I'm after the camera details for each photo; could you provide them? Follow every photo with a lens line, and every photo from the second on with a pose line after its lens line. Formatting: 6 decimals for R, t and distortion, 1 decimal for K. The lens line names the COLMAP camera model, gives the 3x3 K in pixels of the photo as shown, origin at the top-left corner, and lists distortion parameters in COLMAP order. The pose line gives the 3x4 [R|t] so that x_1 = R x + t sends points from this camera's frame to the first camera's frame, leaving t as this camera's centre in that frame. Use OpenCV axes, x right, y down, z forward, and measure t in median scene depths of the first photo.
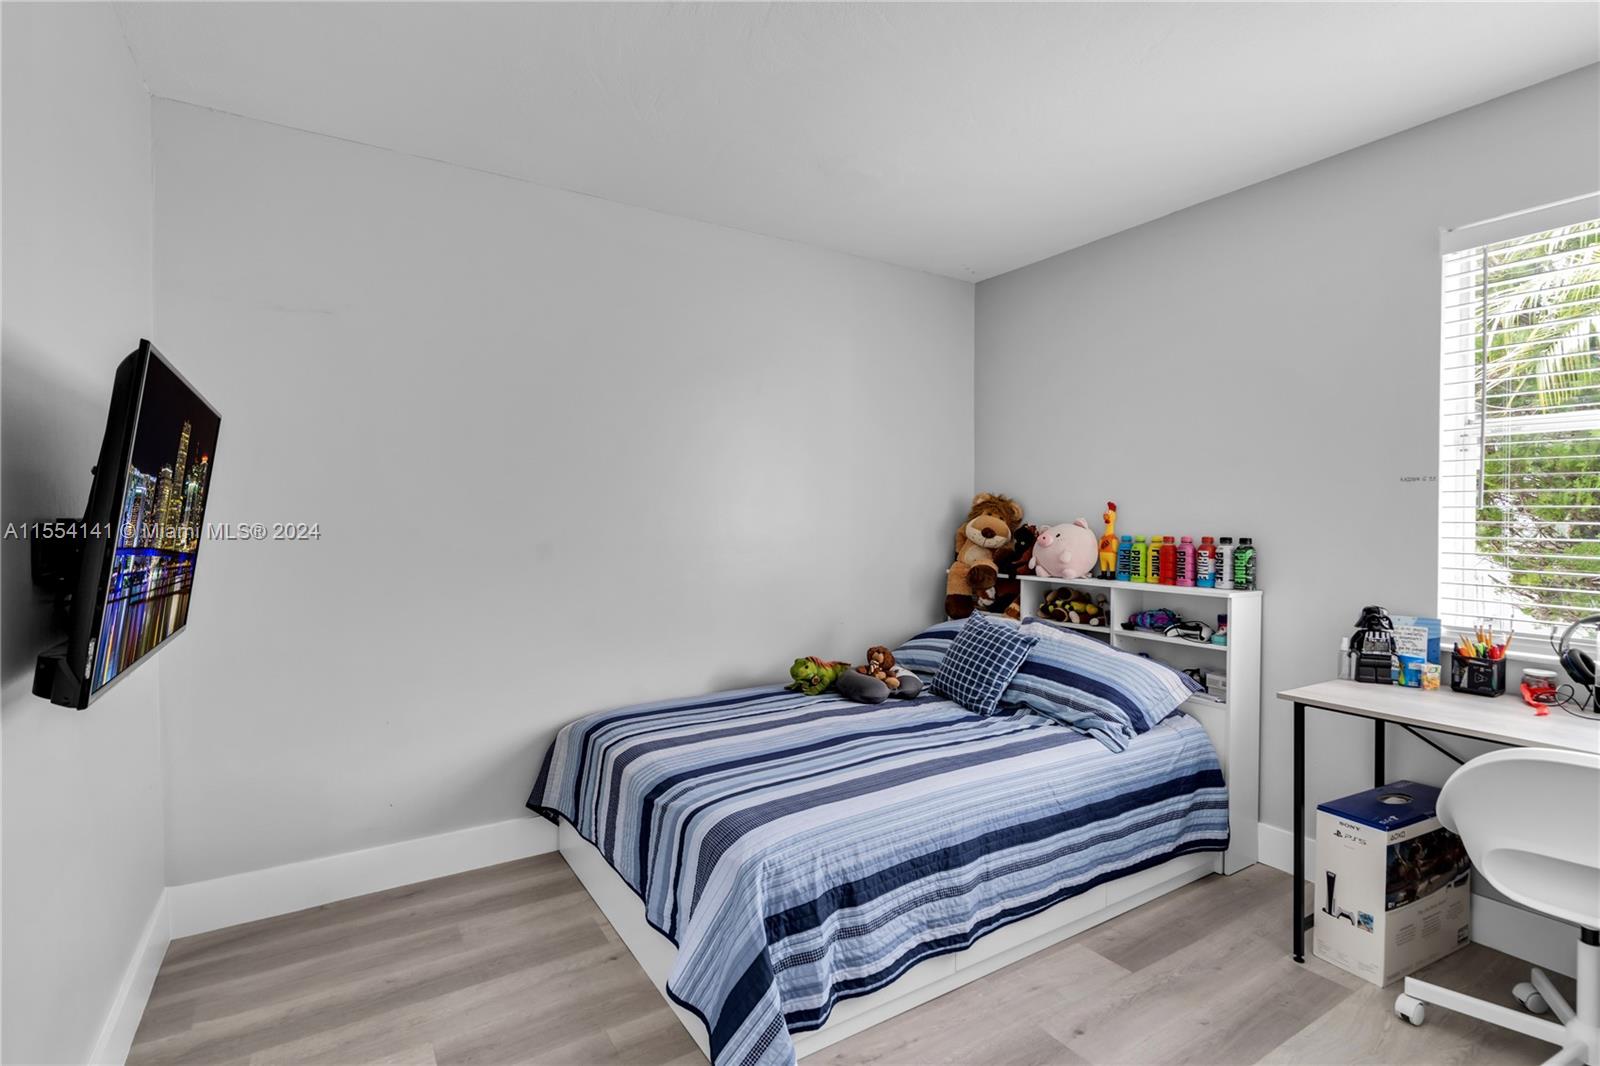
lens RADIAL K [[737.9, 0, 798.9], [0, 737.9, 518.0], [0, 0, 1]] dist [-0.005441, 0.000505]
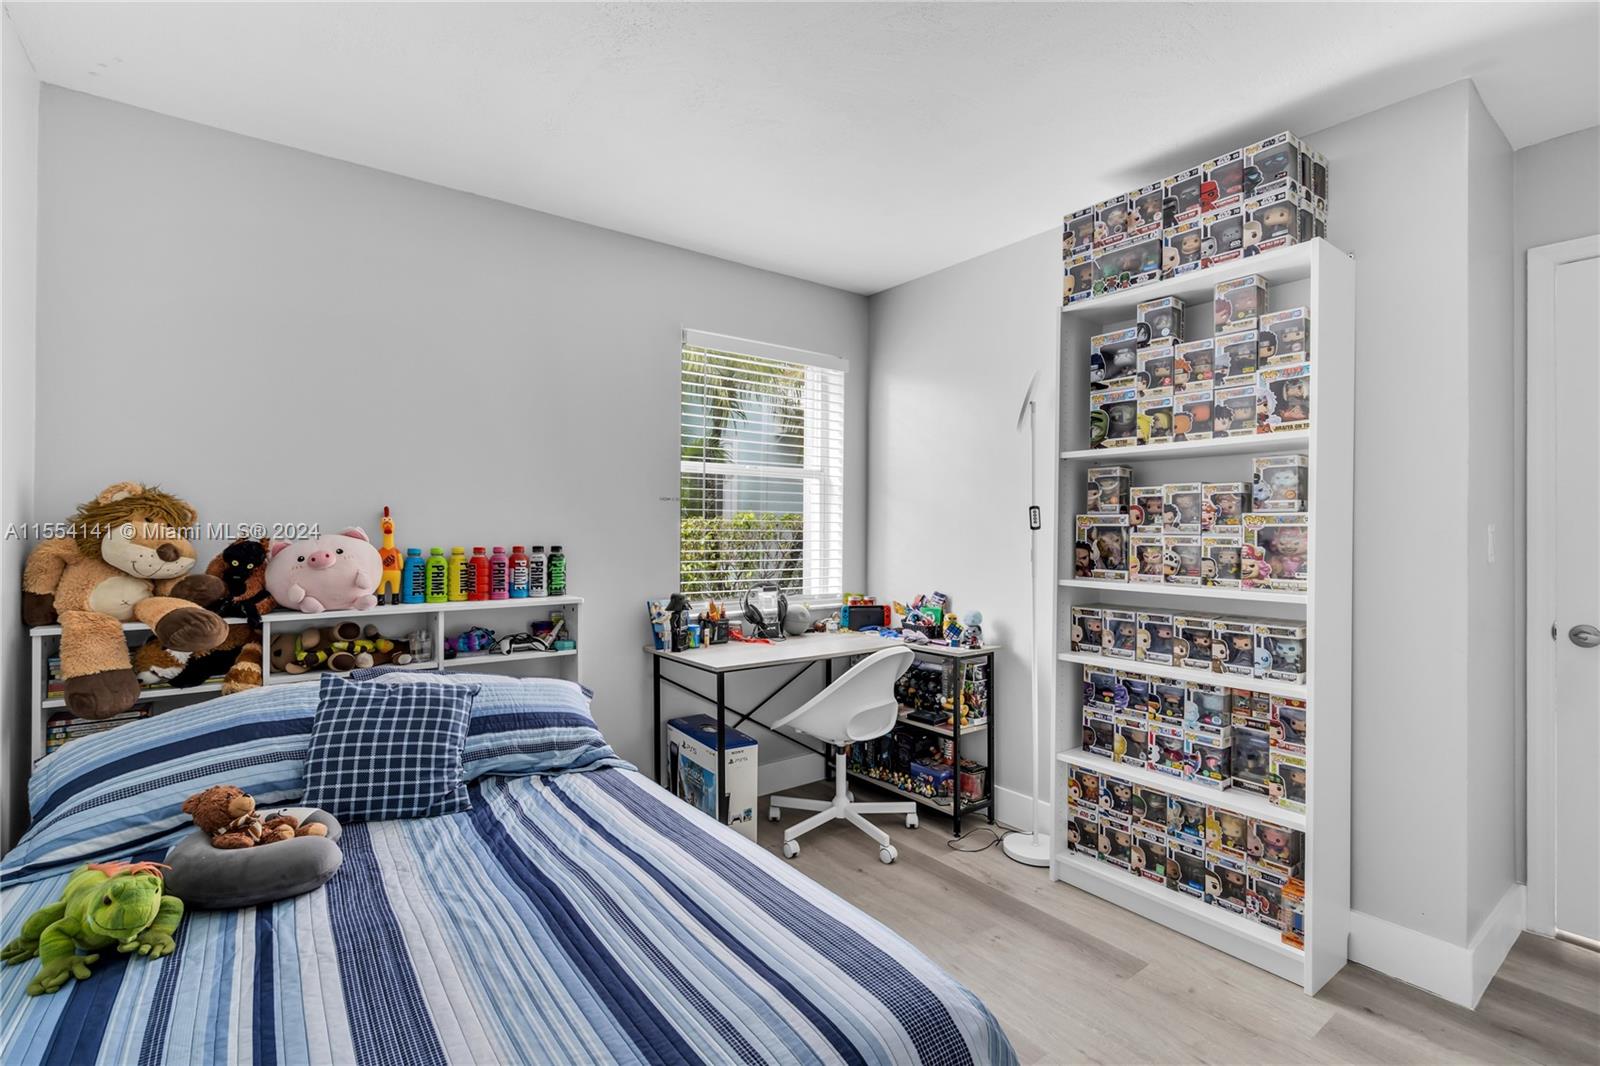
lens RADIAL K [[737.9, 0, 798.9], [0, 737.9, 518.0], [0, 0, 1]] dist [-0.005441, 0.000505]
pose [[-0.072701, 0.007305, 0.997327, -0.448978], [-0.004870, 0.999959, -0.007680, -0.005915], [-0.997342, -0.005415, -0.072663, 0.697130]]
